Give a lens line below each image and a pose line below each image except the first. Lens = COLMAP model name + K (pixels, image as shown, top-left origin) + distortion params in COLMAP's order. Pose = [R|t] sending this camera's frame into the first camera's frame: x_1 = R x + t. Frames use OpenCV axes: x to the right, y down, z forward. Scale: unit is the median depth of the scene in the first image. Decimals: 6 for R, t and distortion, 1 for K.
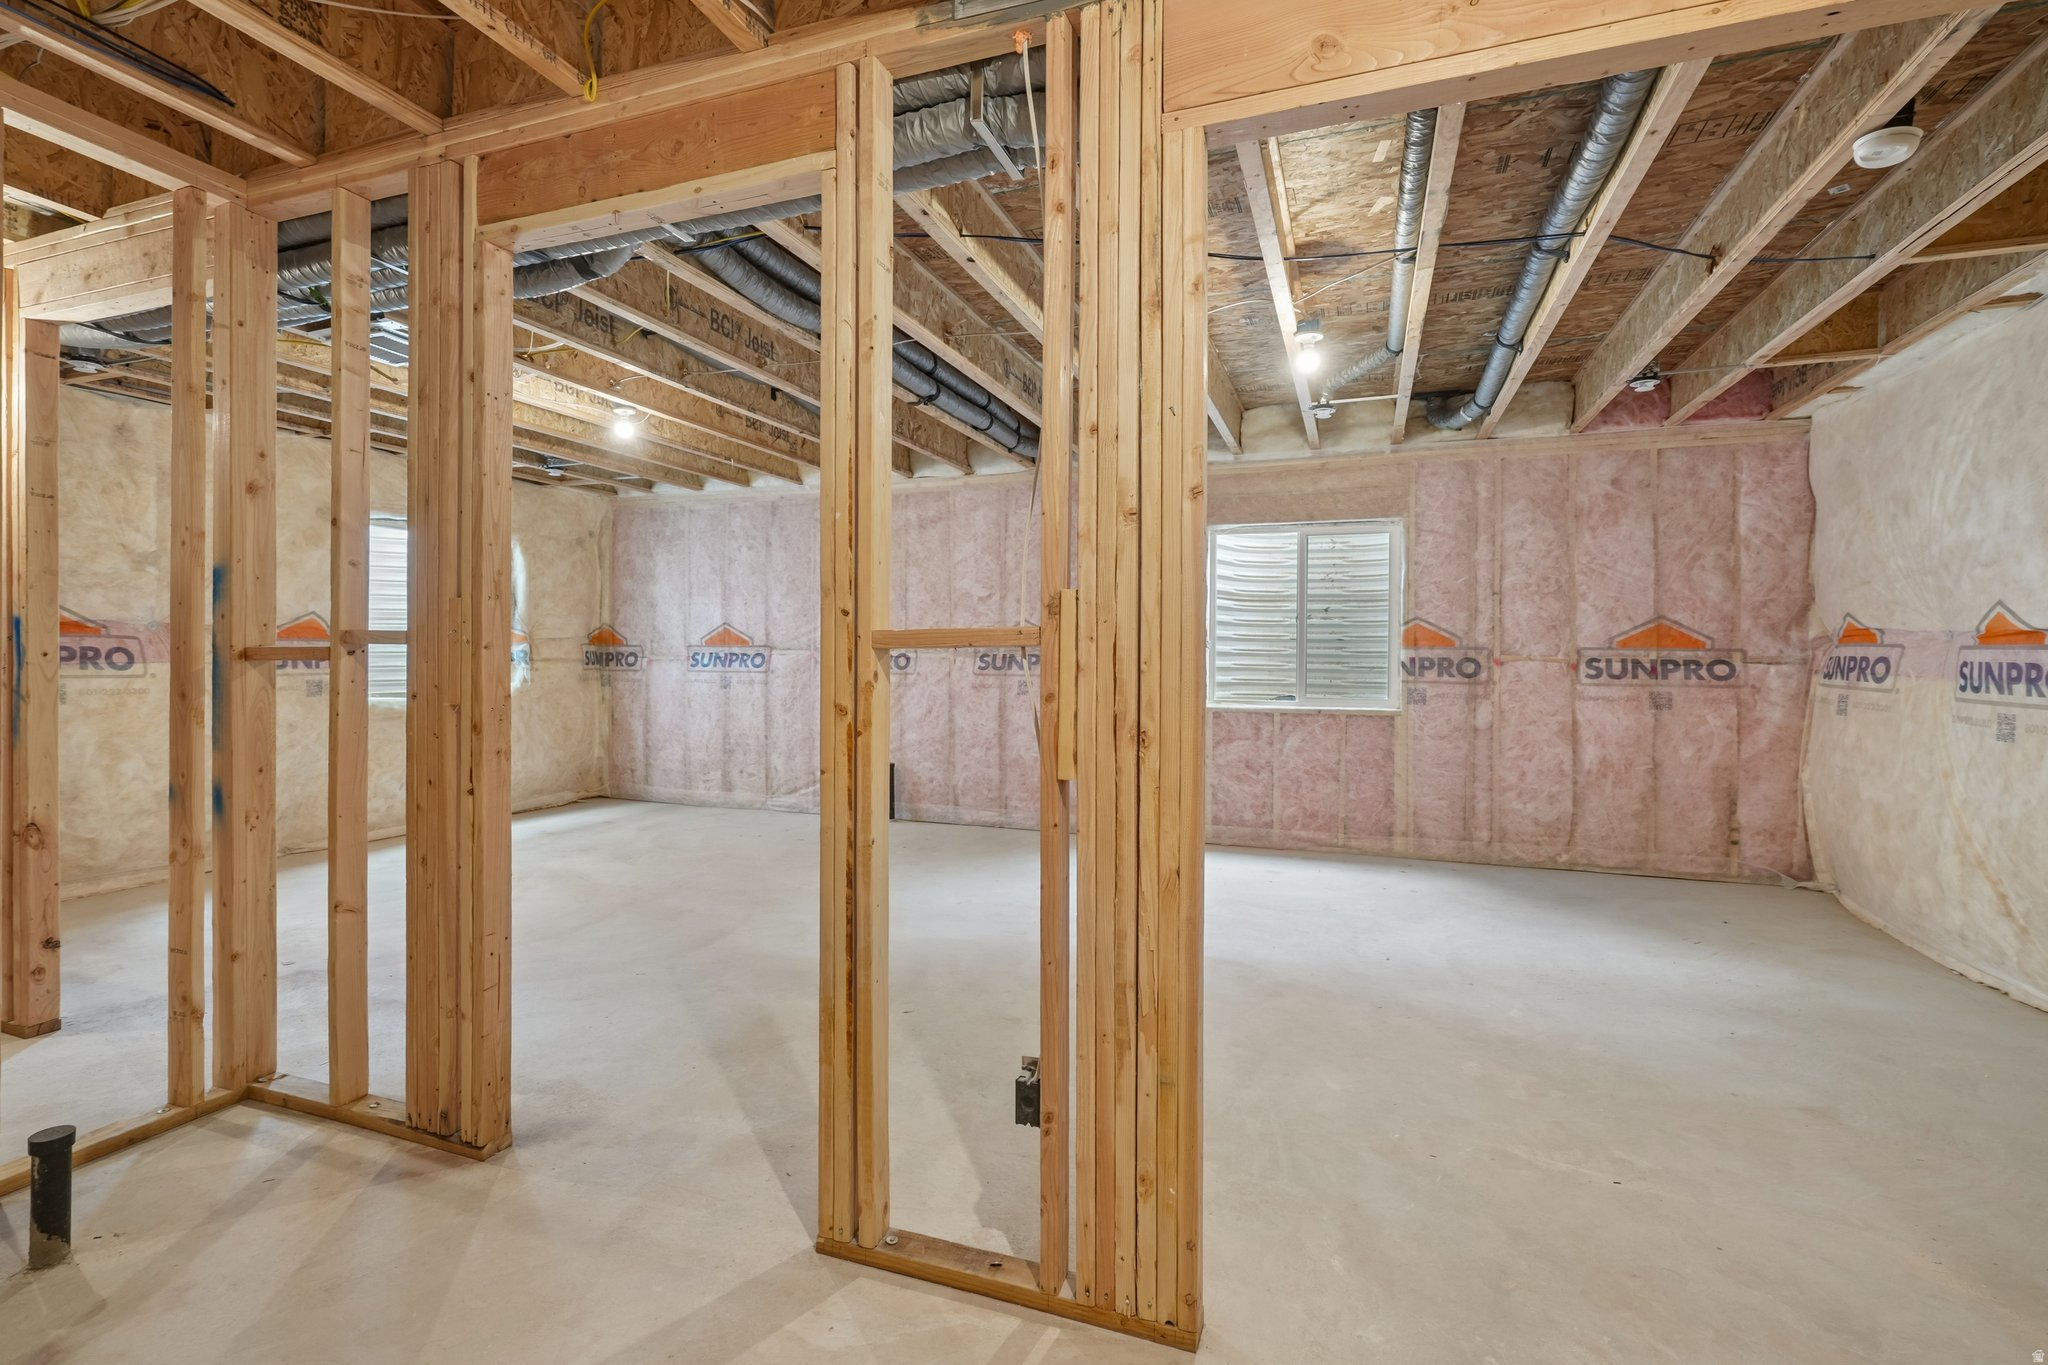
lens RADIAL K [[941.0, 0, 1012.6], [0, 941.0, 658.2], [0, 0, 1]] dist [-0.004475, 0.004771]
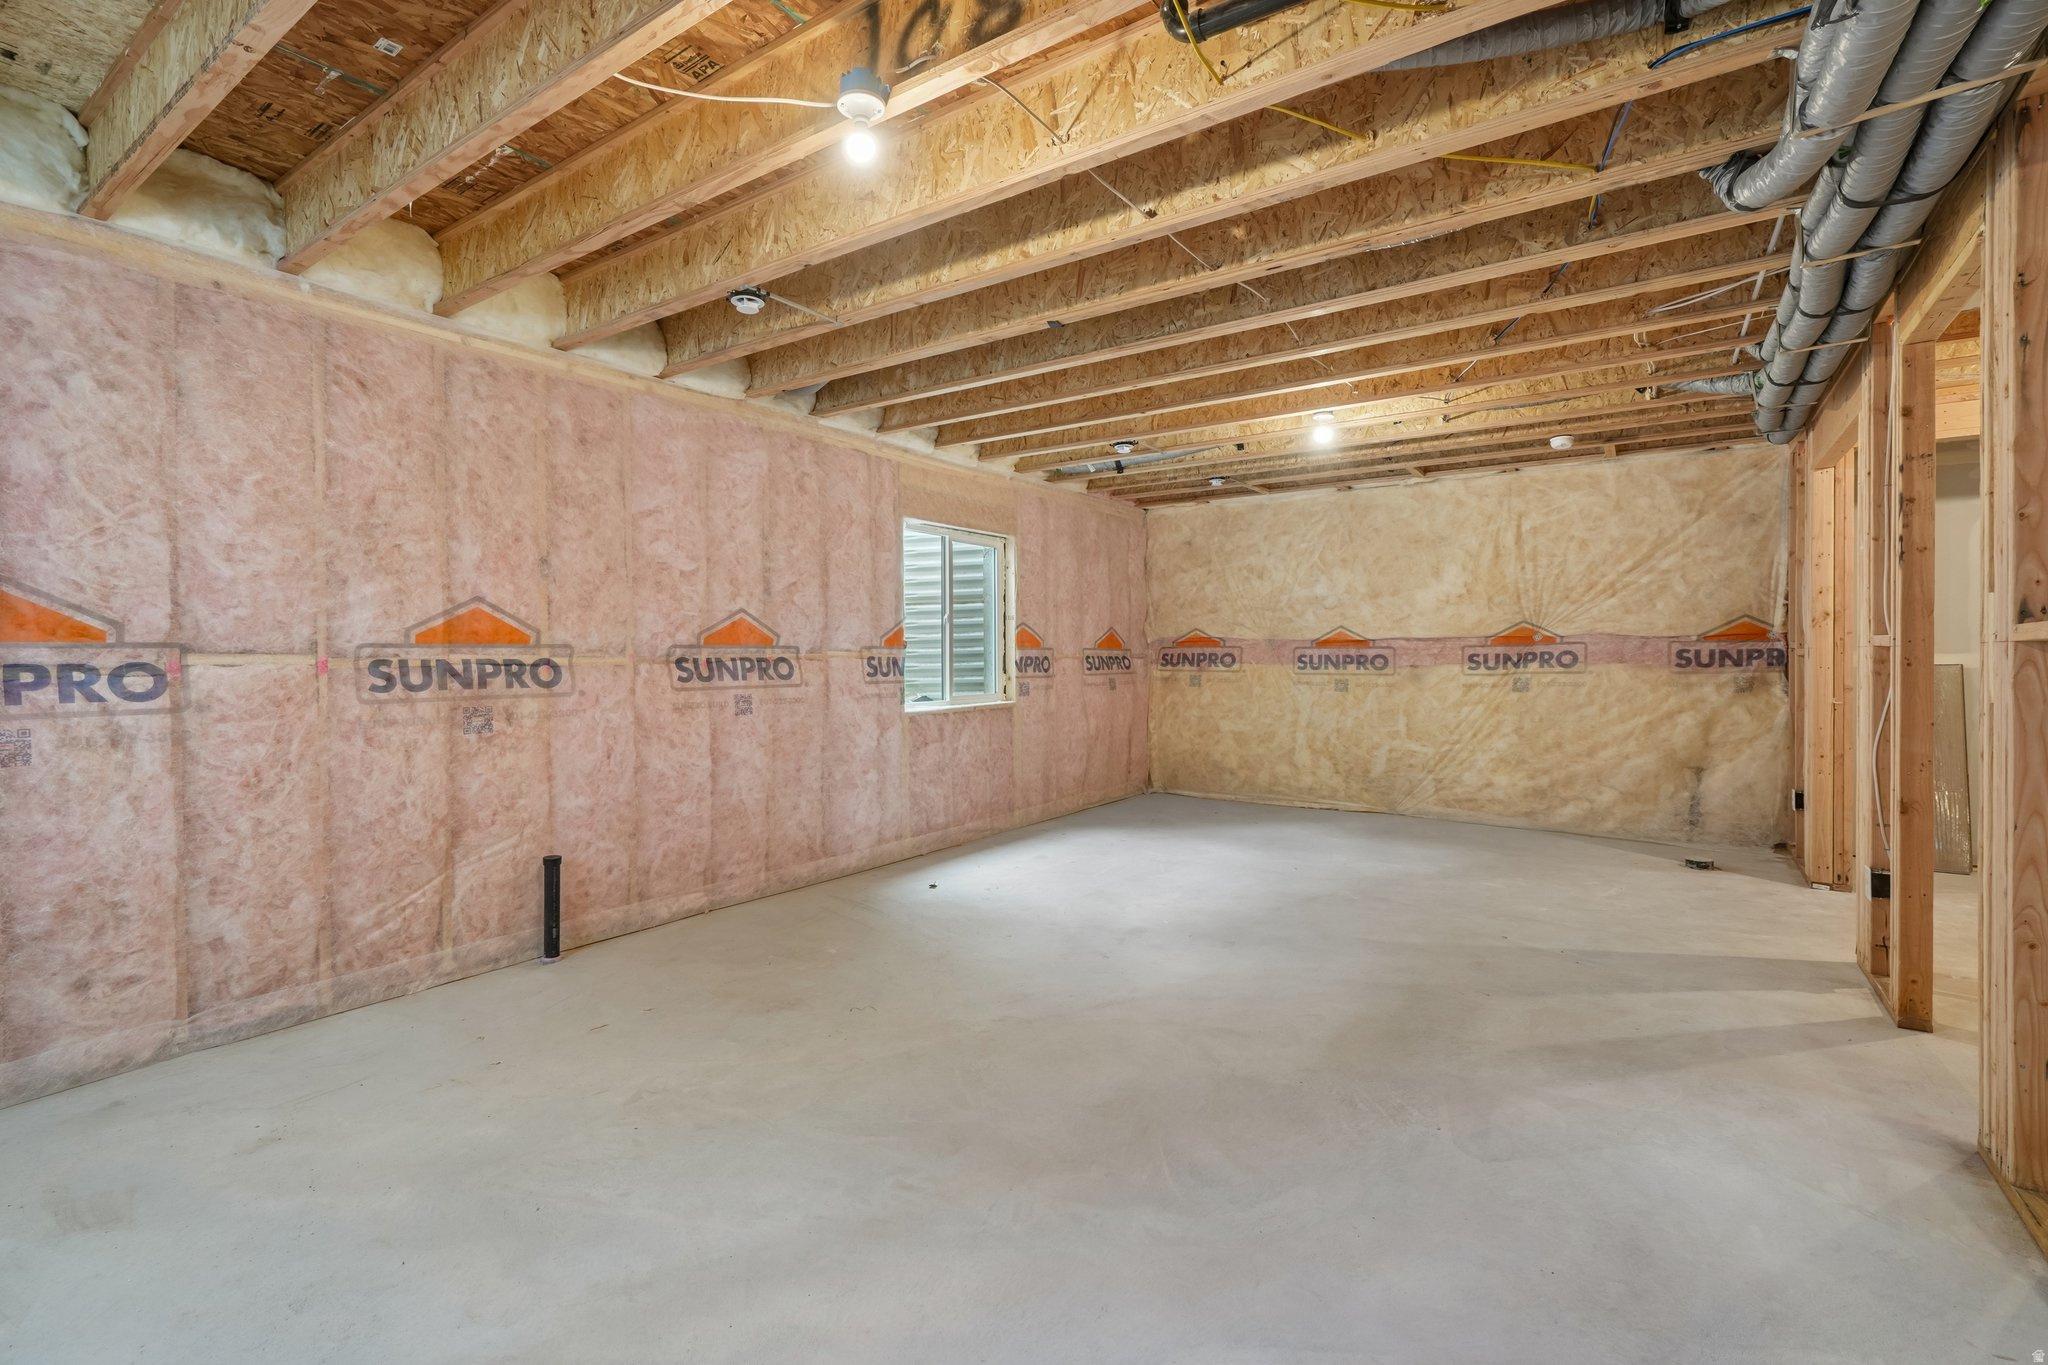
lens RADIAL K [[941.0, 0, 1012.6], [0, 941.0, 658.2], [0, 0, 1]] dist [-0.004475, 0.004771]
pose [[0.245956, -0.009837, 0.969231, -0.679726], [0.012770, 0.999895, 0.006908, -0.006560], [-0.969197, 0.010678, 0.246056, 0.678252]]
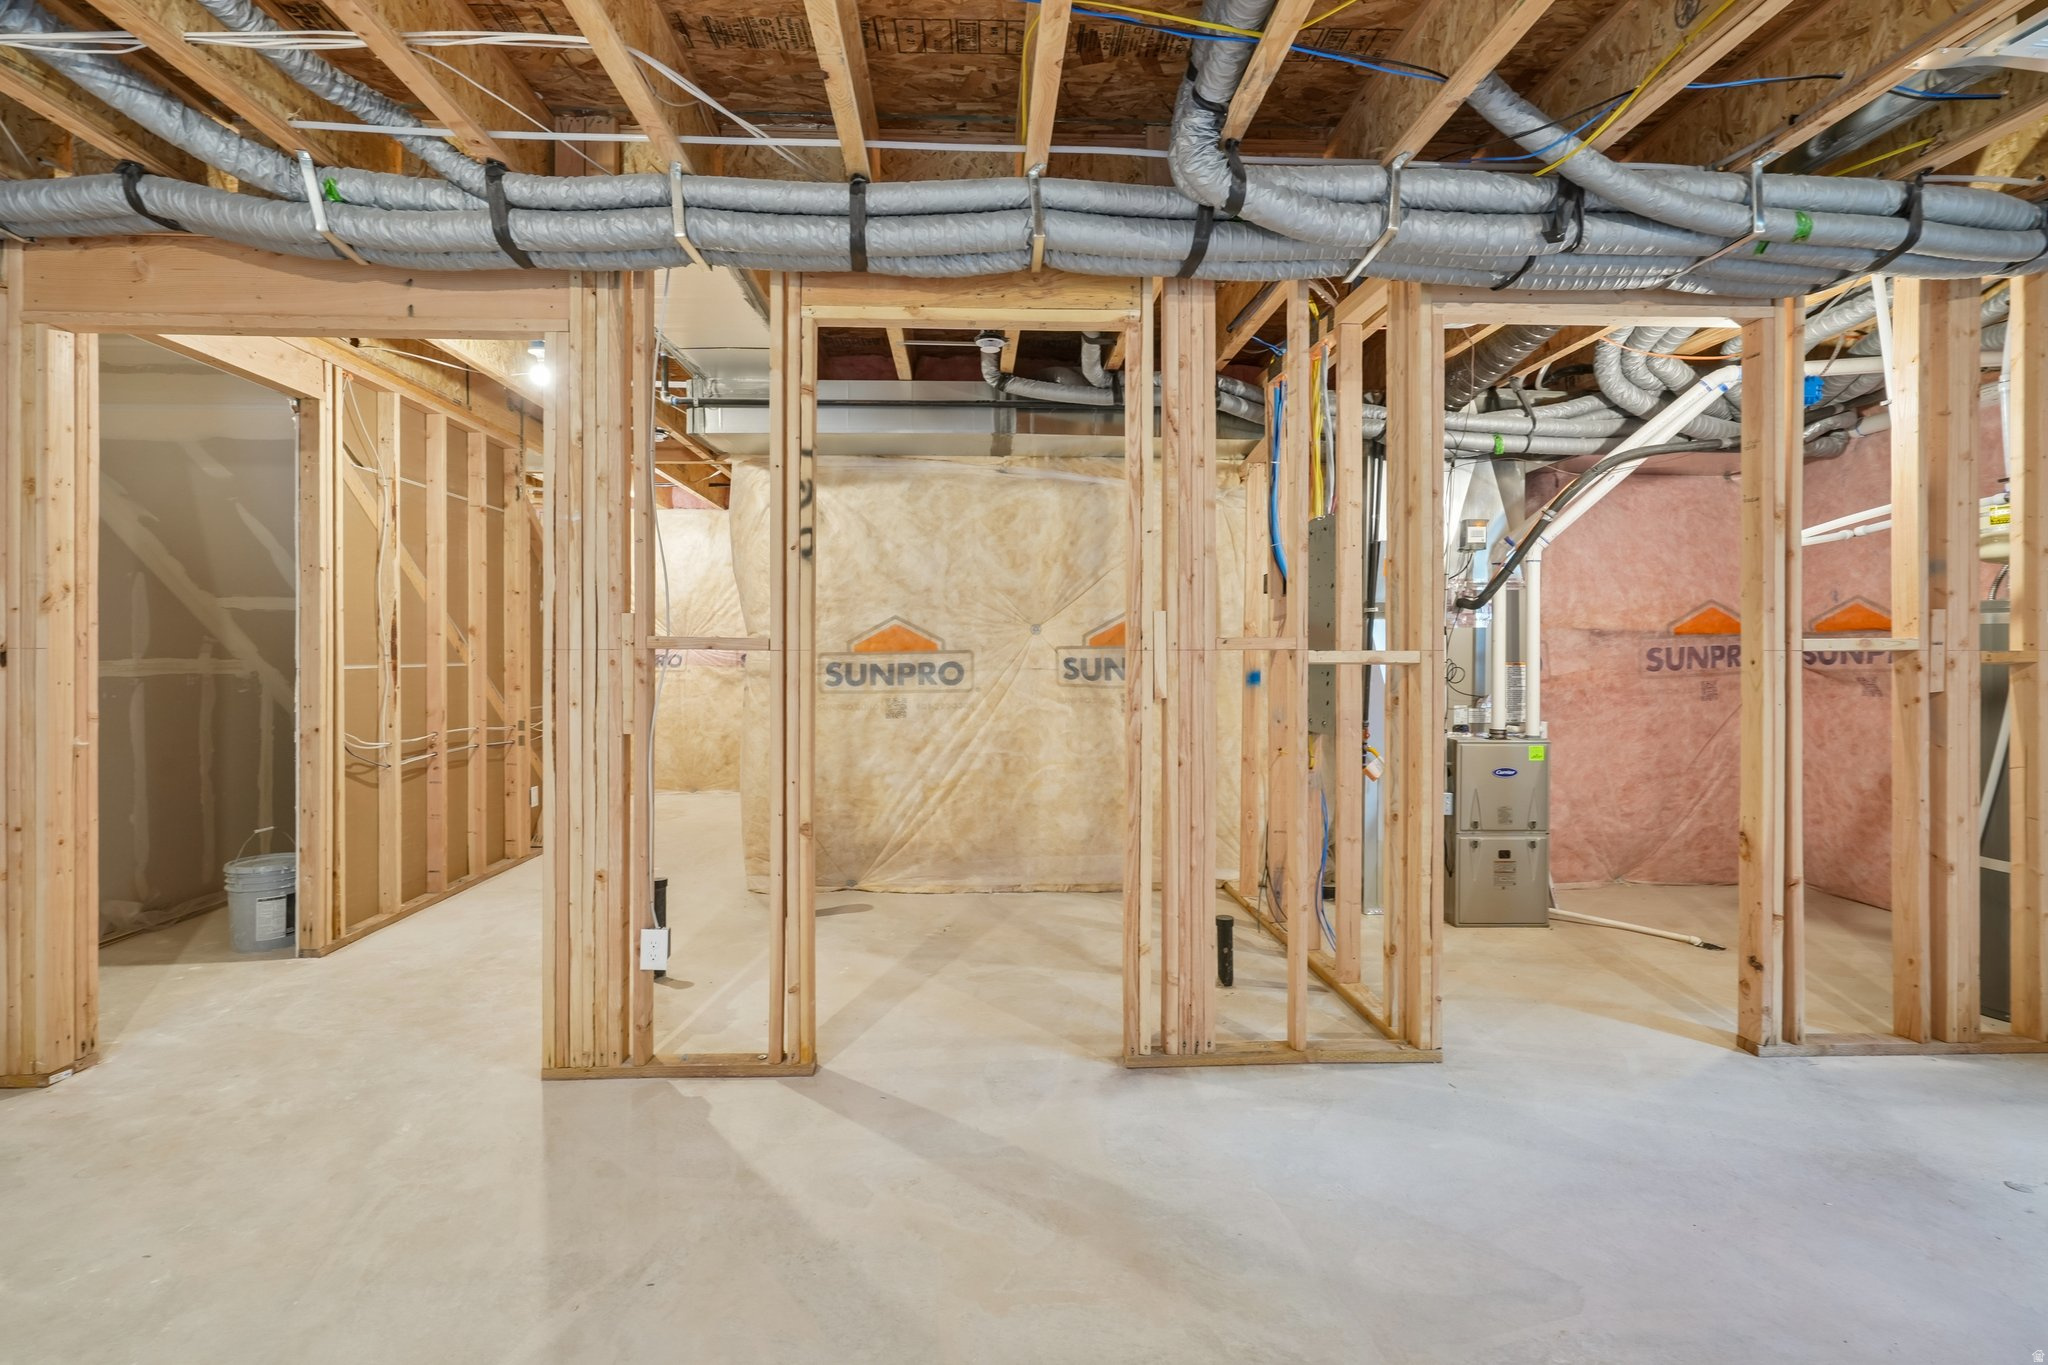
lens RADIAL K [[941.0, 0, 1012.6], [0, 941.0, 658.2], [0, 0, 1]] dist [-0.004475, 0.004771]
pose [[-0.920577, -0.005211, -0.390525, 0.027591], [-0.009834, 0.999903, 0.009839, -0.005718], [0.390436, 0.012898, -0.920540, 0.798863]]
